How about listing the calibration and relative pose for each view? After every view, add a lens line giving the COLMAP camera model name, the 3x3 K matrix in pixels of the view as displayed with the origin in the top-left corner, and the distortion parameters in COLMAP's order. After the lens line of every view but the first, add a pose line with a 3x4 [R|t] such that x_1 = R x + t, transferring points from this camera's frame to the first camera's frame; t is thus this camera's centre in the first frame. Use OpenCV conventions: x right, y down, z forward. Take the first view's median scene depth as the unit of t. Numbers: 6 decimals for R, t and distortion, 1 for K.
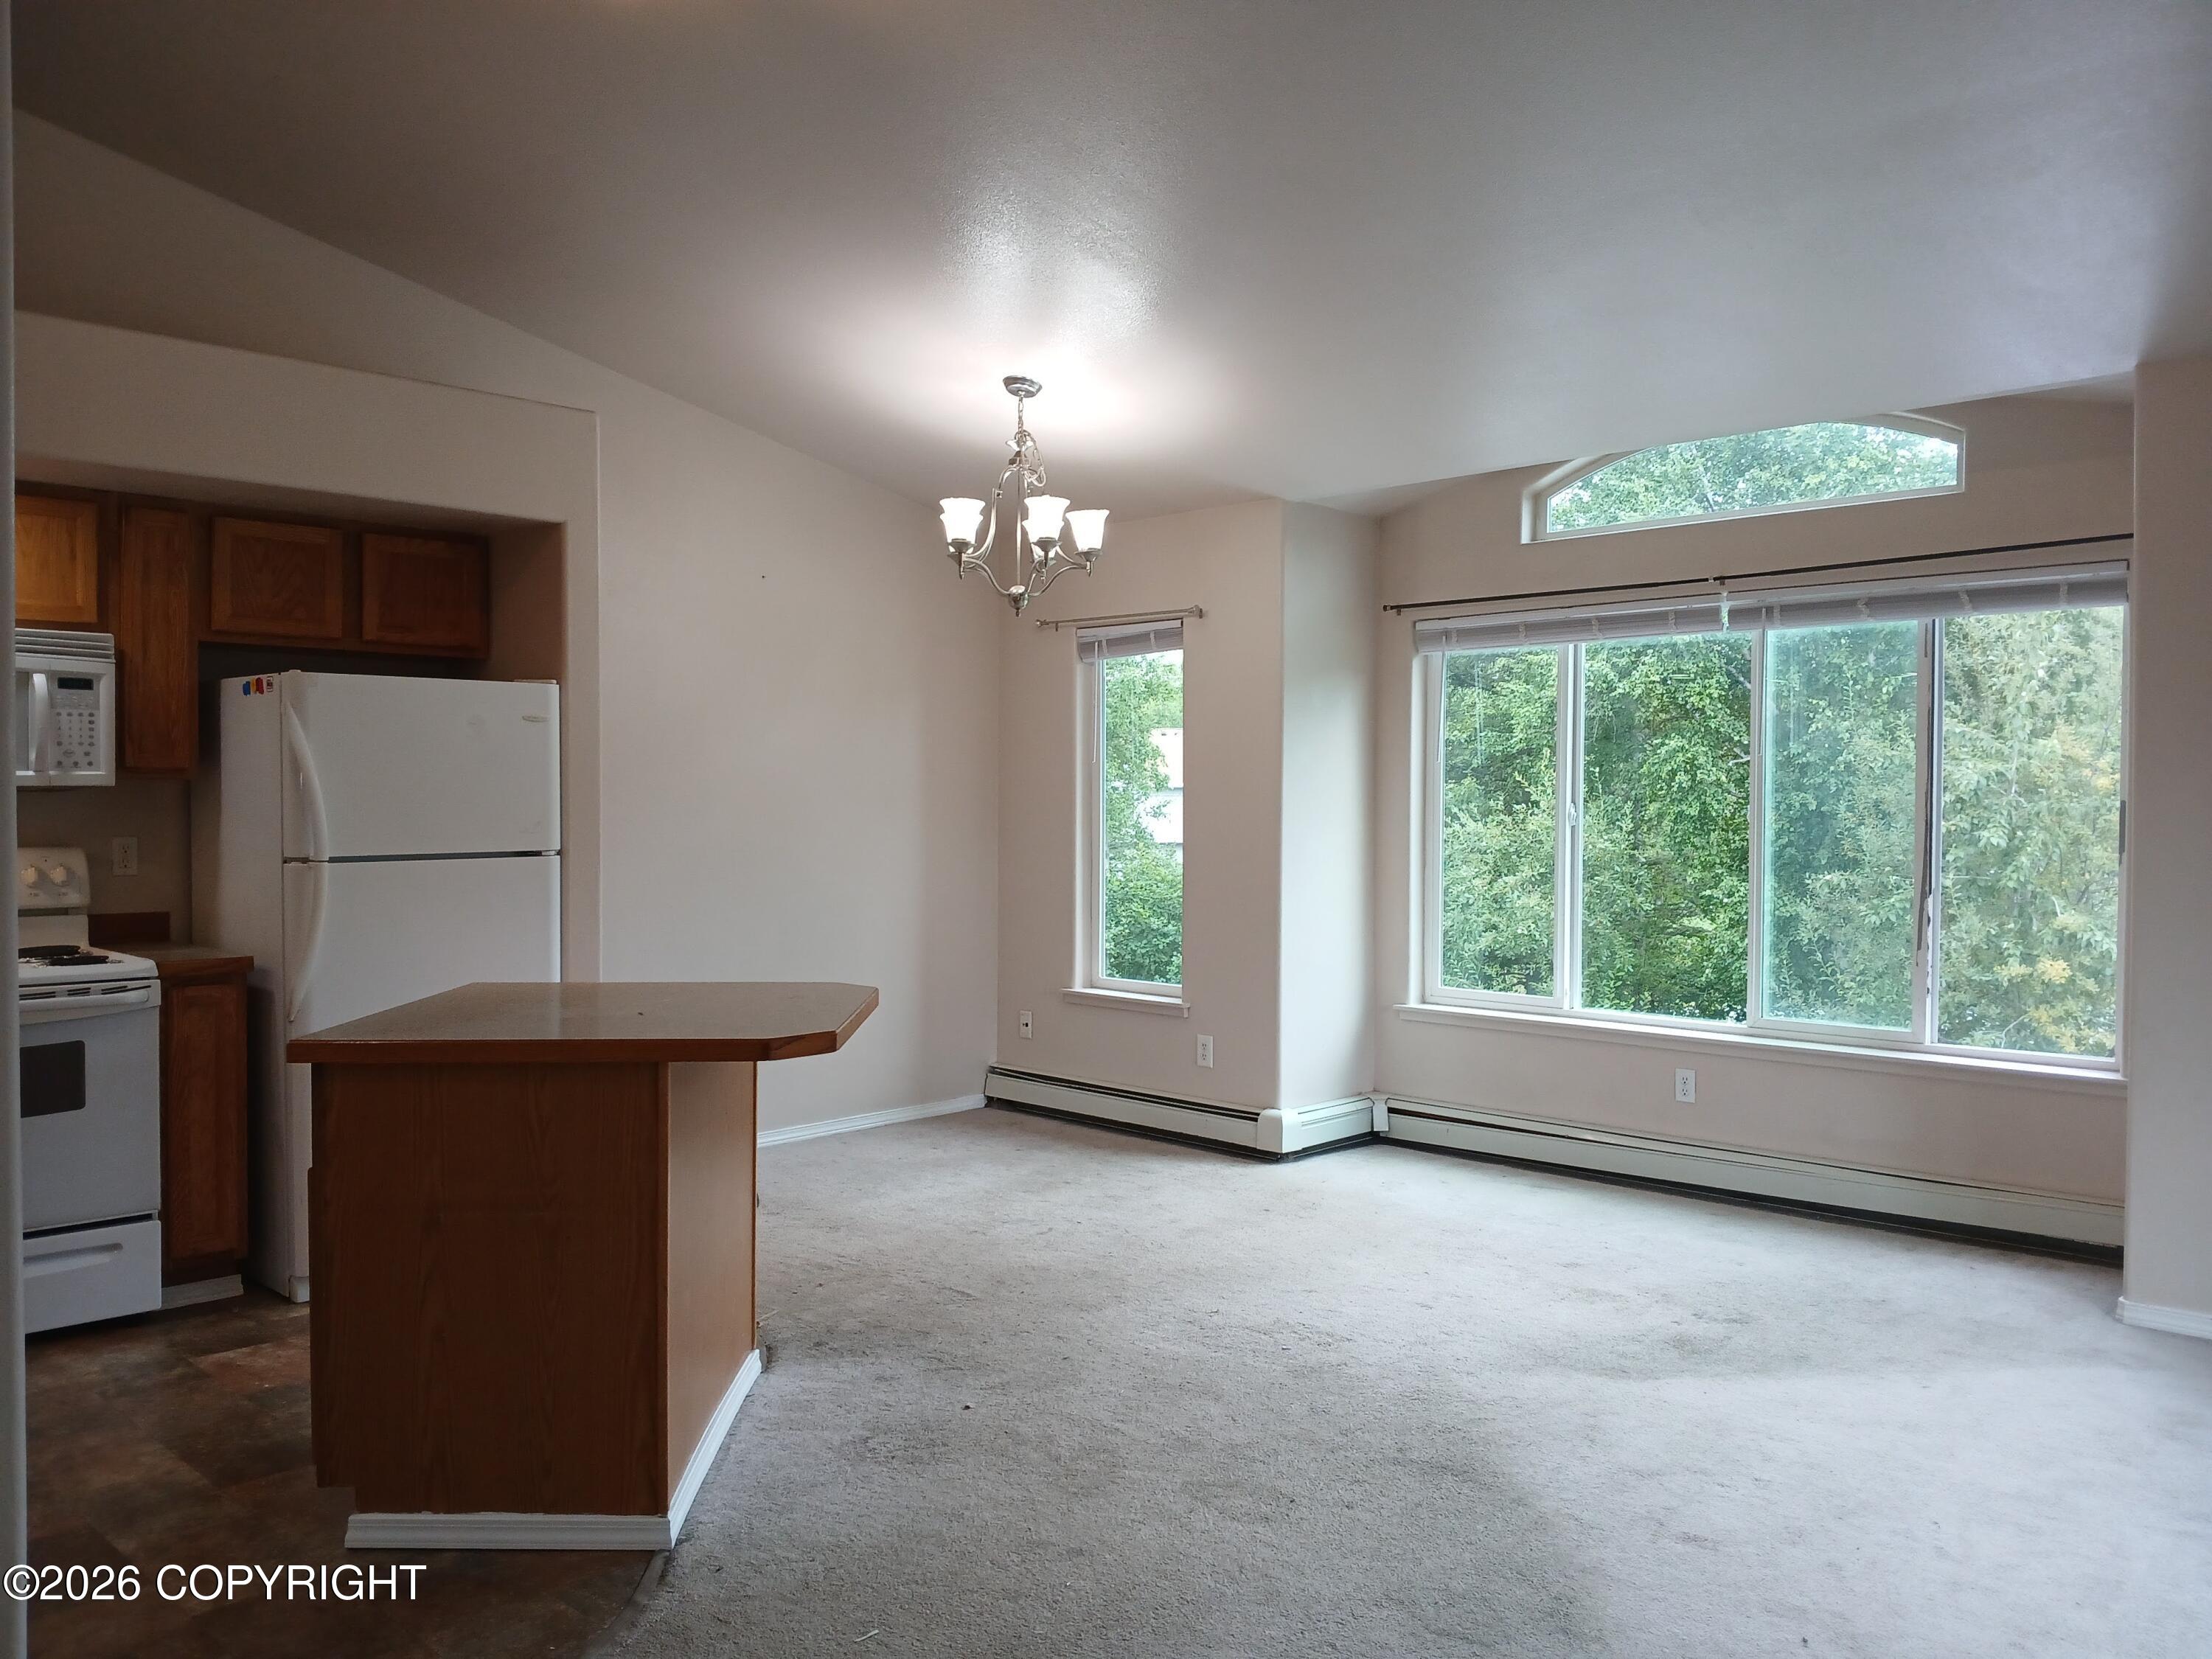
lens RADIAL K [[1679.5, 0, 1091.6], [0, 1679.5, 839.4], [0, 0, 1]] dist [0.053180, -0.114857]
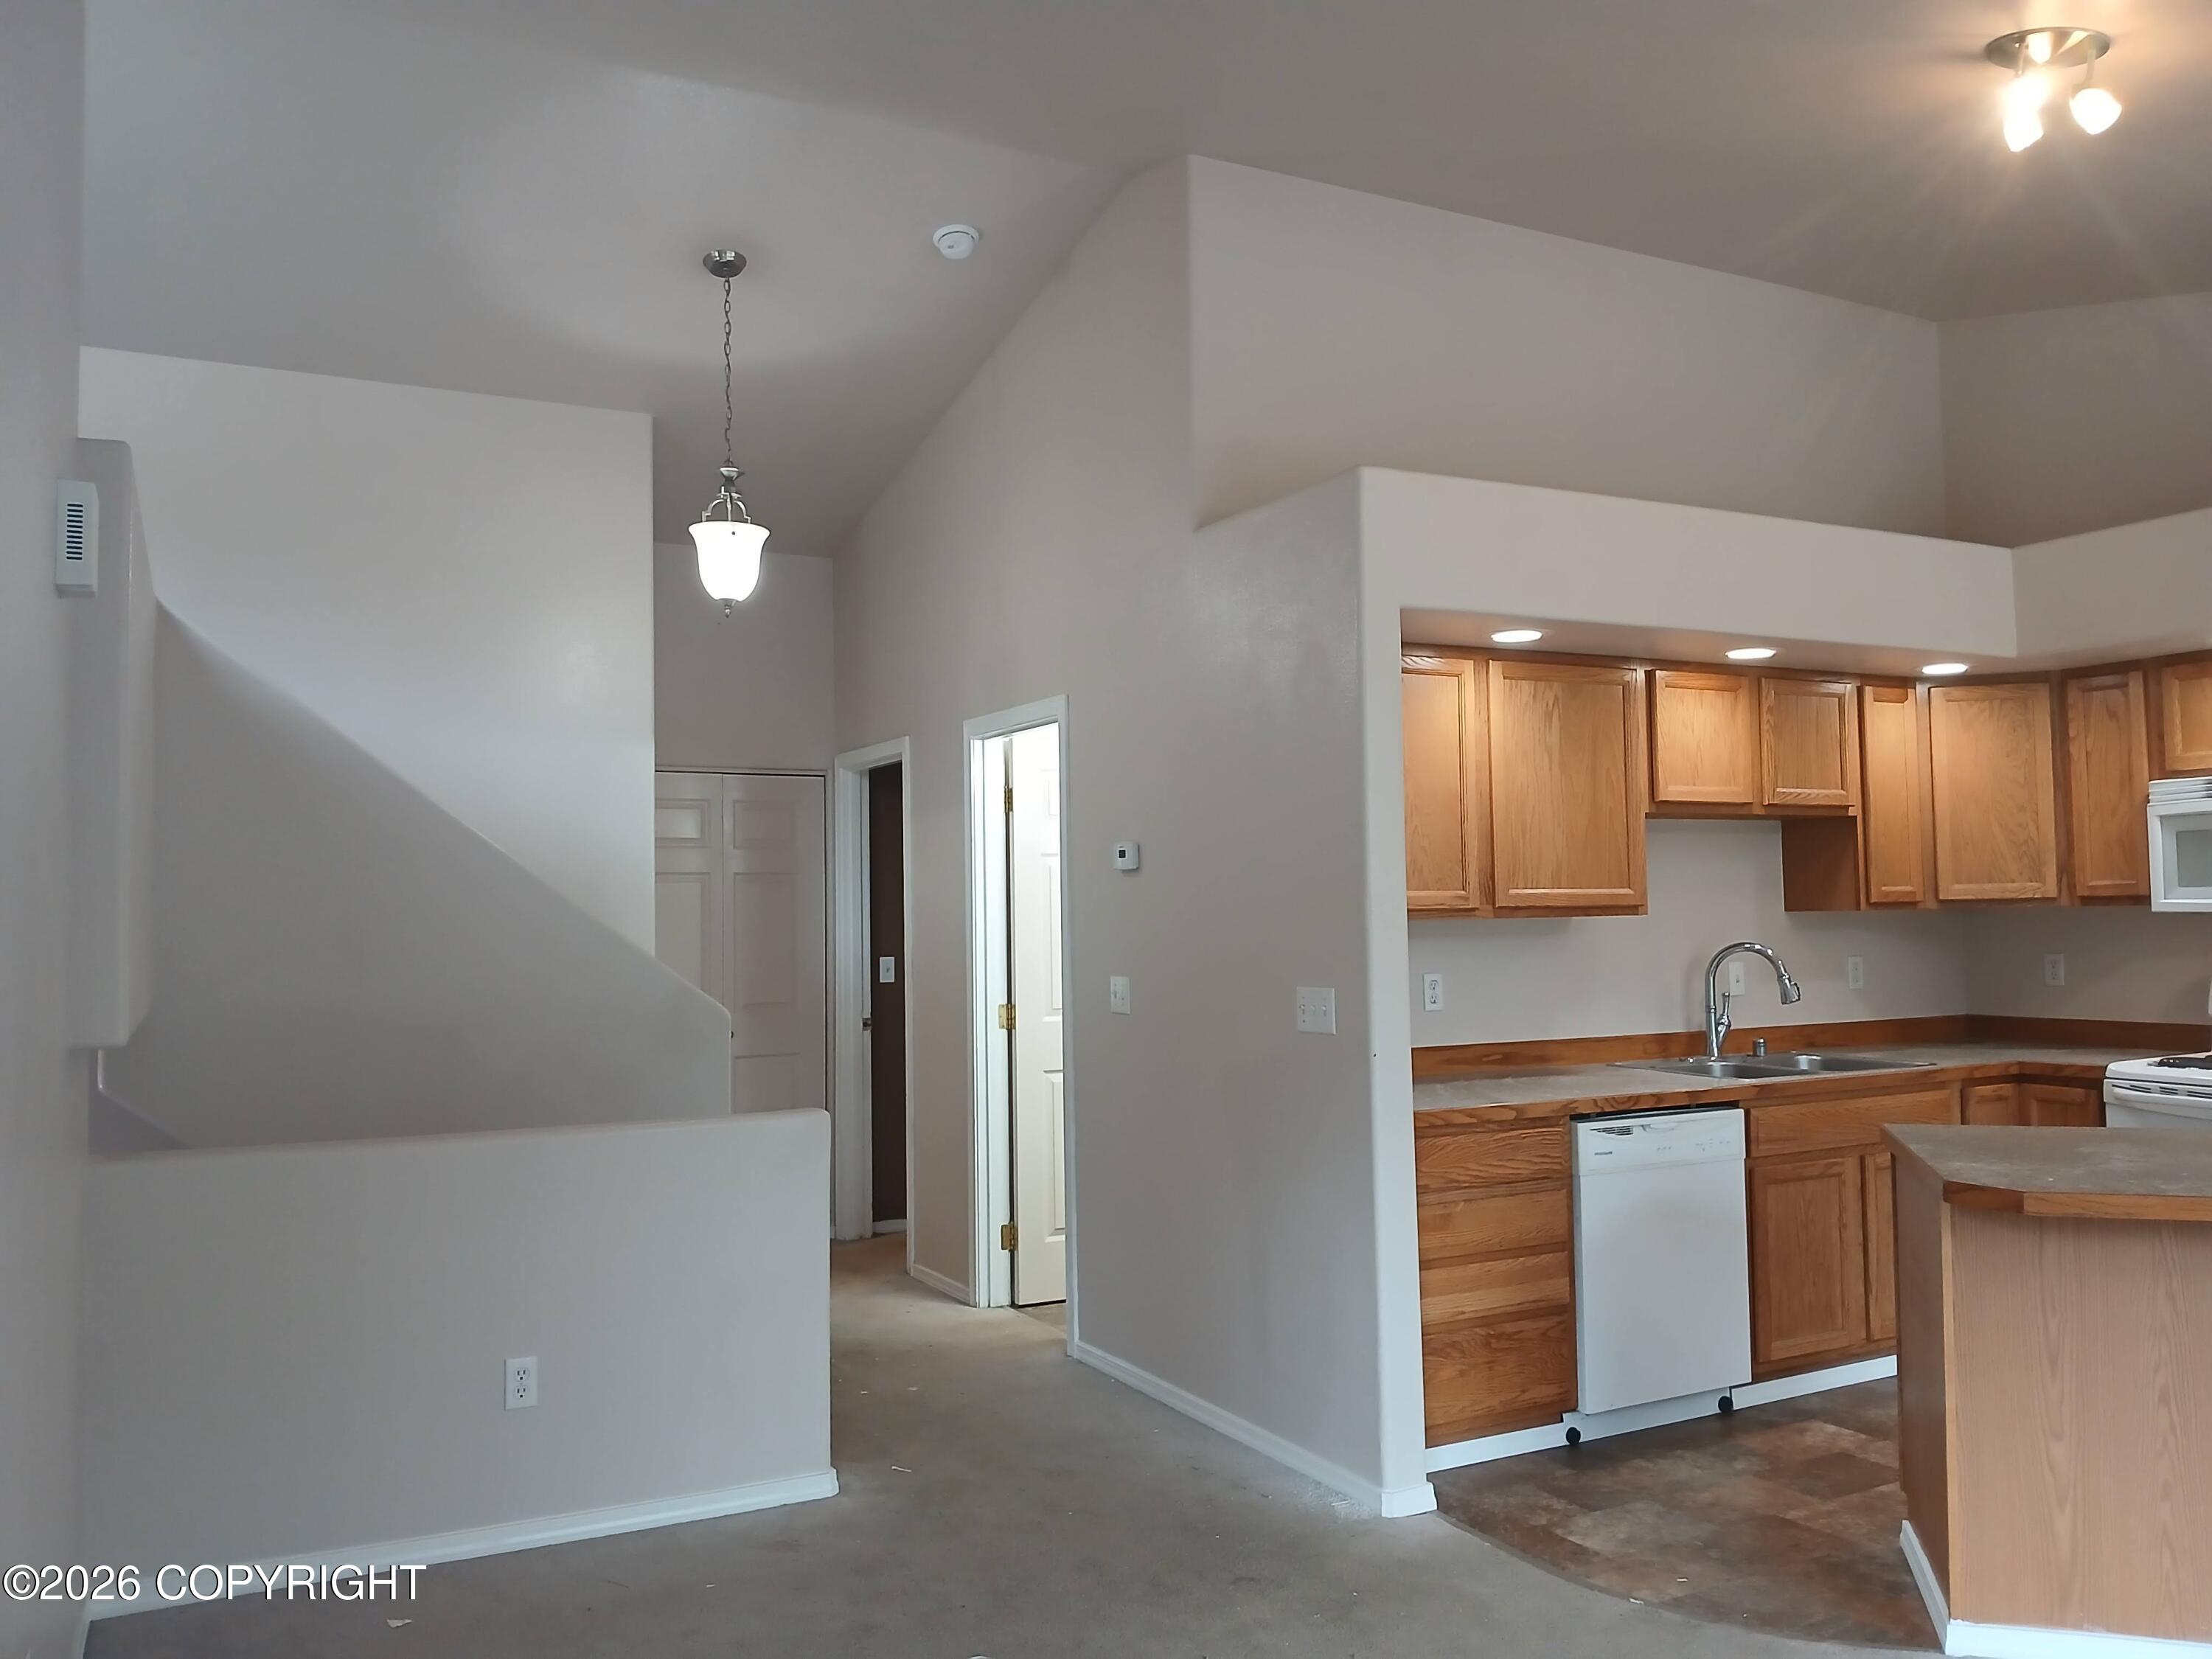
lens RADIAL K [[1679.5, 0, 1104.4], [0, 1679.5, 836.5], [0, 0, 1]] dist [0.053180, -0.114857]
pose [[-0.319258, -0.043794, -0.946655, 0.508370], [-0.013605, 0.999040, -0.041630, -0.019140], [0.947570, -0.000412, -0.319548, 0.463222]]
